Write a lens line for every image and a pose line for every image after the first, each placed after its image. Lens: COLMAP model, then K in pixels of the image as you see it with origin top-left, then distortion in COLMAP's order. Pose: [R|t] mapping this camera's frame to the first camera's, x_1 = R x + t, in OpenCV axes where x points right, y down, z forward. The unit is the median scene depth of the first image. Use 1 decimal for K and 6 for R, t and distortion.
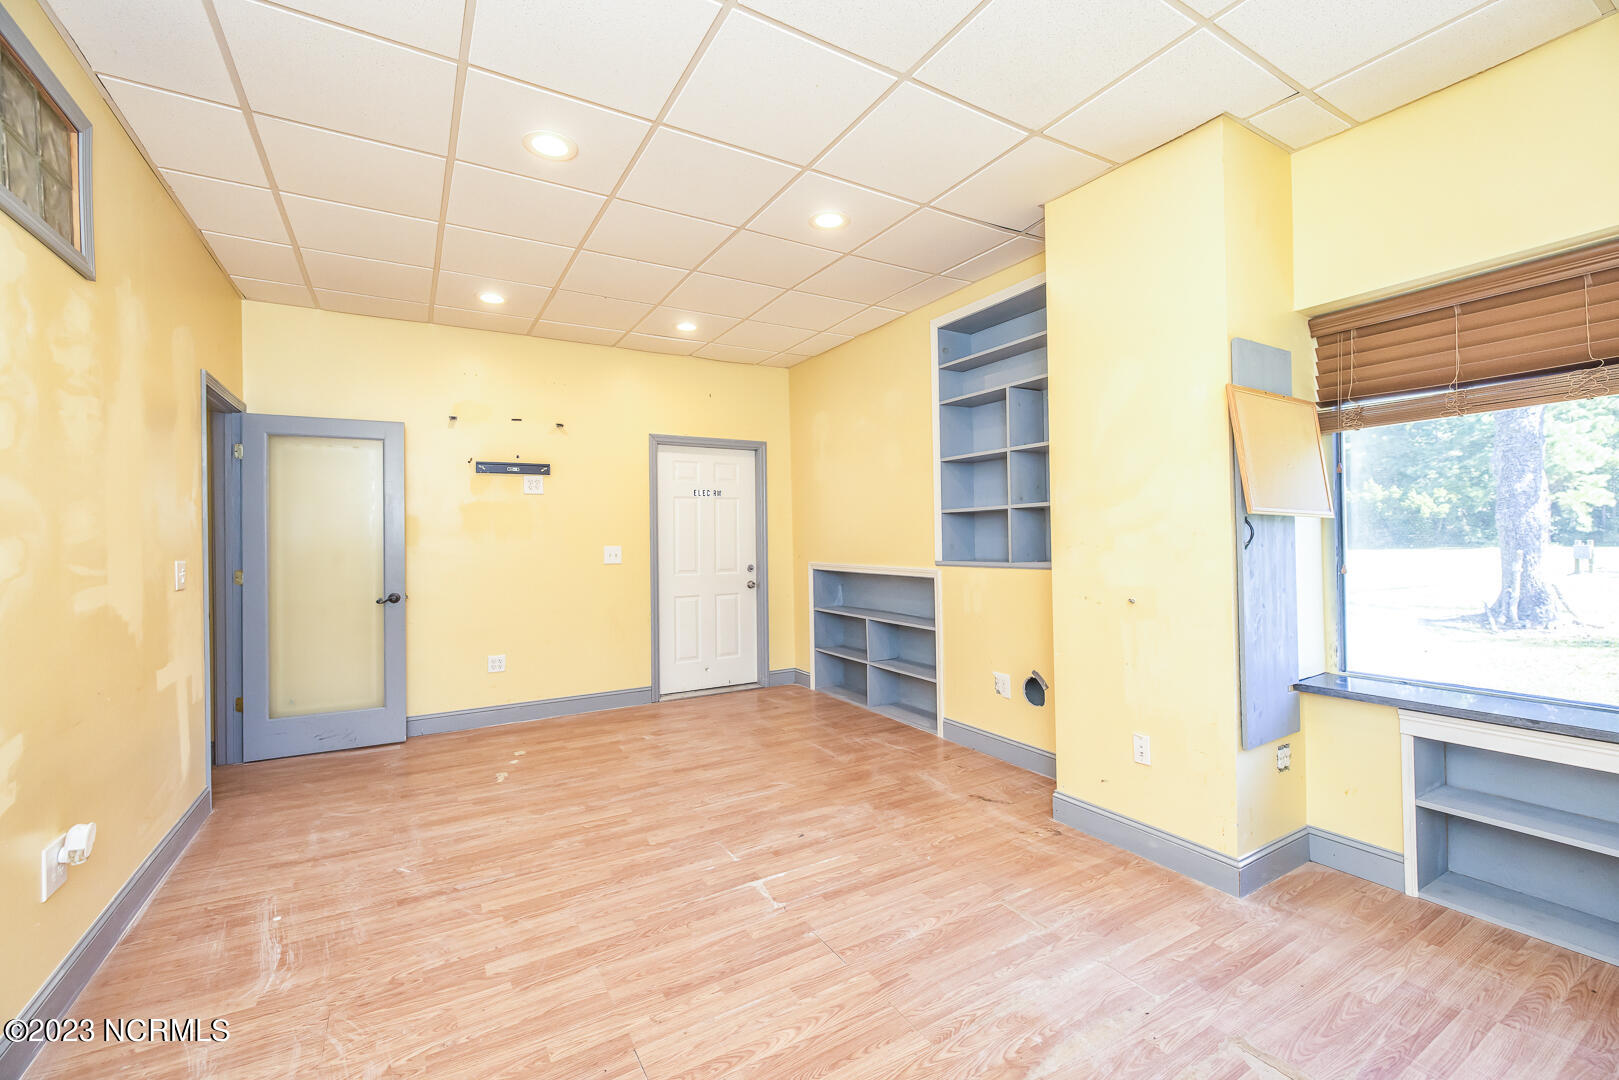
lens RADIAL K [[670.4, 0, 814.5], [0, 670.4, 541.0], [0, 0, 1]] dist [-0.001744, 0.000406]
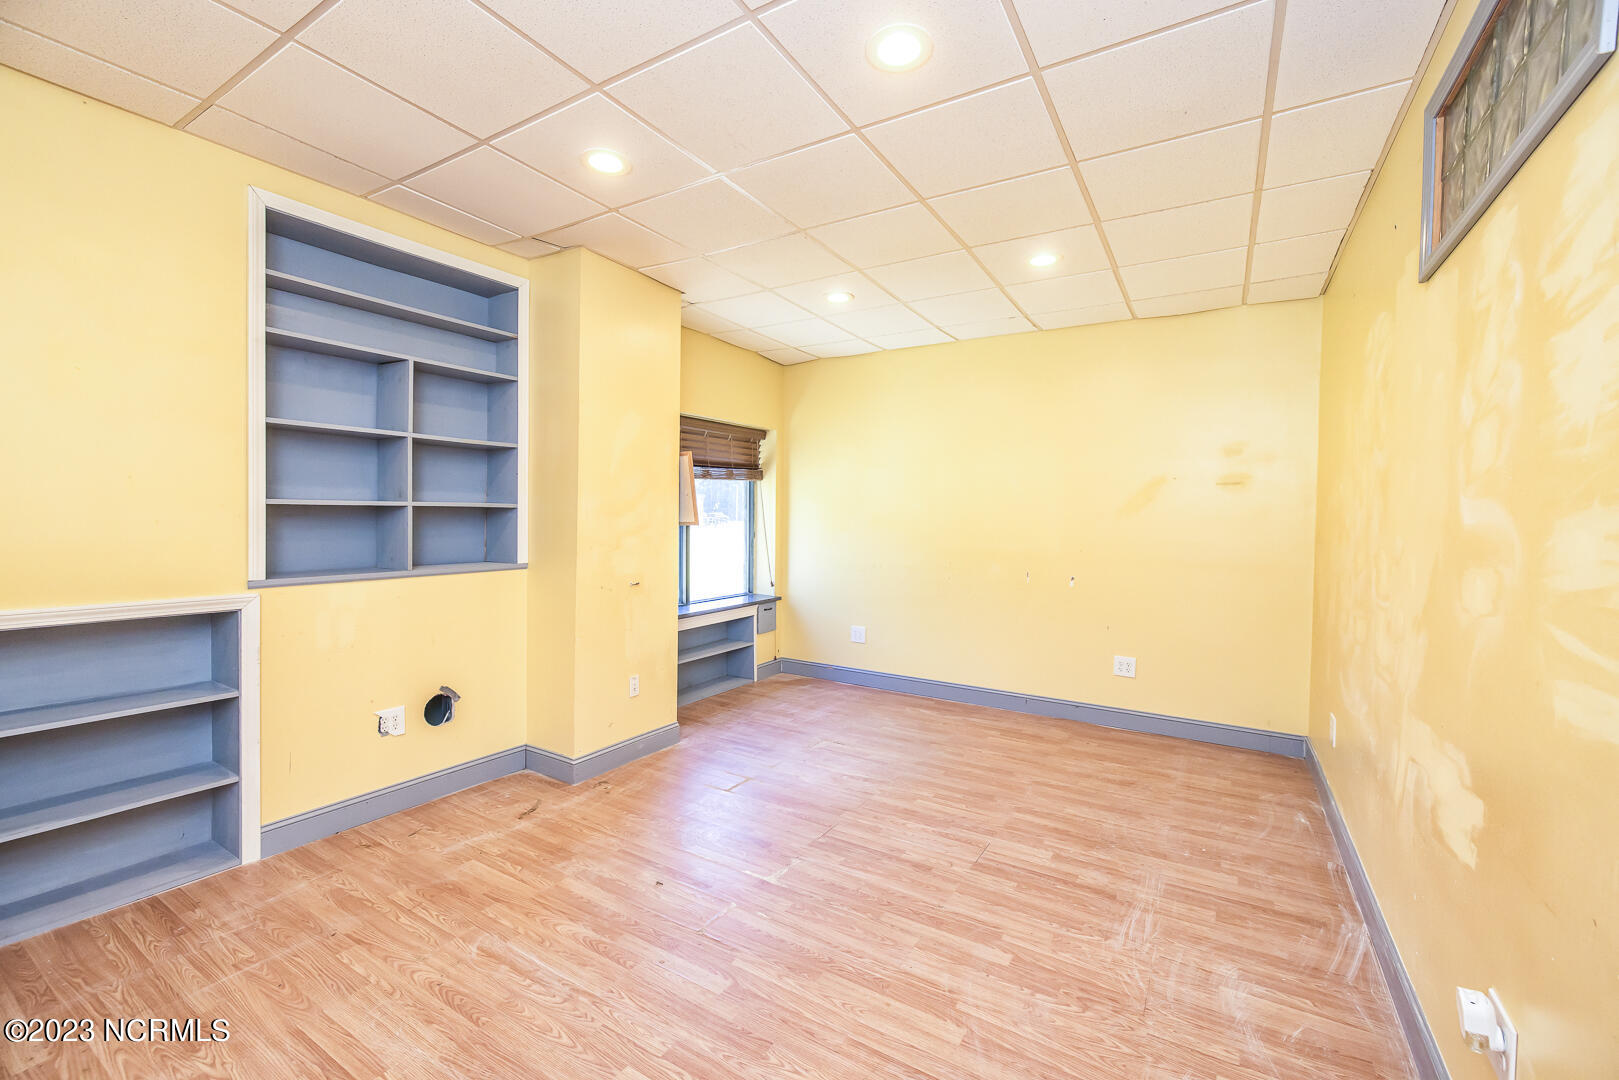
lens RADIAL K [[670.4, 0, 807.4], [0, 670.4, 530.9], [0, 0, 1]] dist [-0.001744, 0.000406]
pose [[-0.447424, -0.009813, 0.894268, -0.824169], [-0.000364, 0.999942, 0.010791, -0.031645], [-0.894322, 0.004503, -0.447401, 1.125173]]
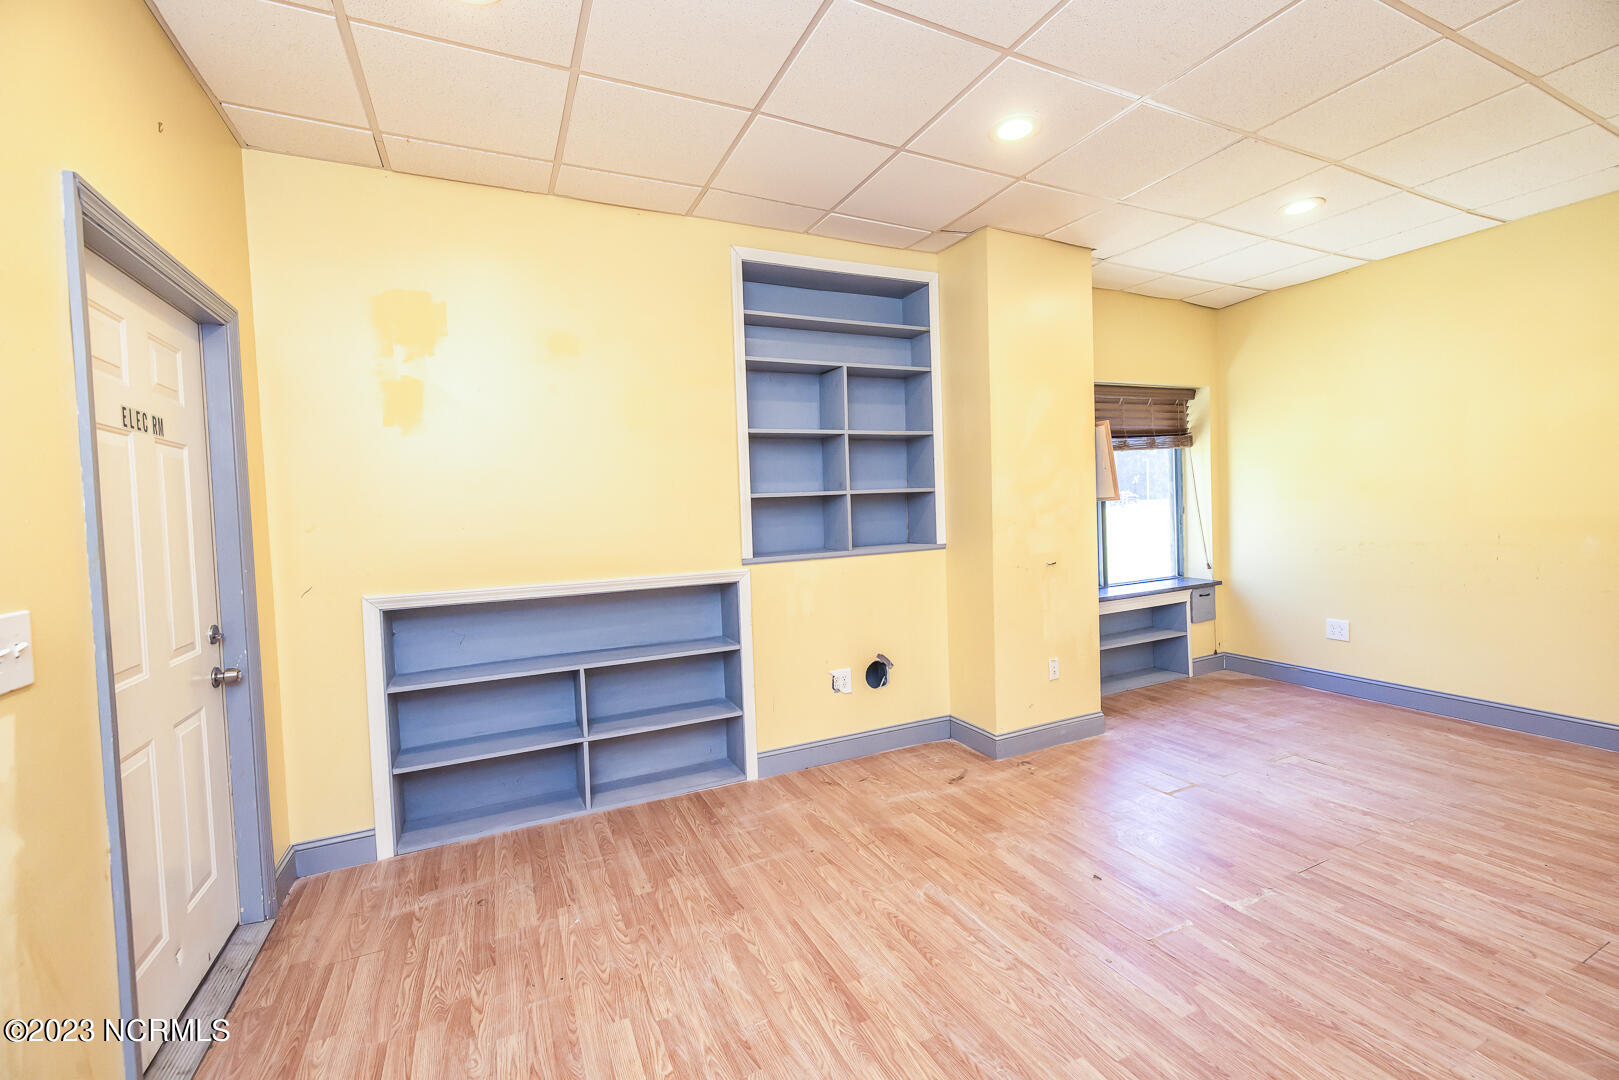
lens RADIAL K [[670.4, 0, 811.5], [0, 670.4, 532.6], [0, 0, 1]] dist [-0.001744, 0.000406]
pose [[0.105354, -0.028148, 0.994036, -0.808606], [0.042248, 0.998824, 0.023805, -0.022664], [-0.993537, 0.039488, 0.106419, 1.152450]]
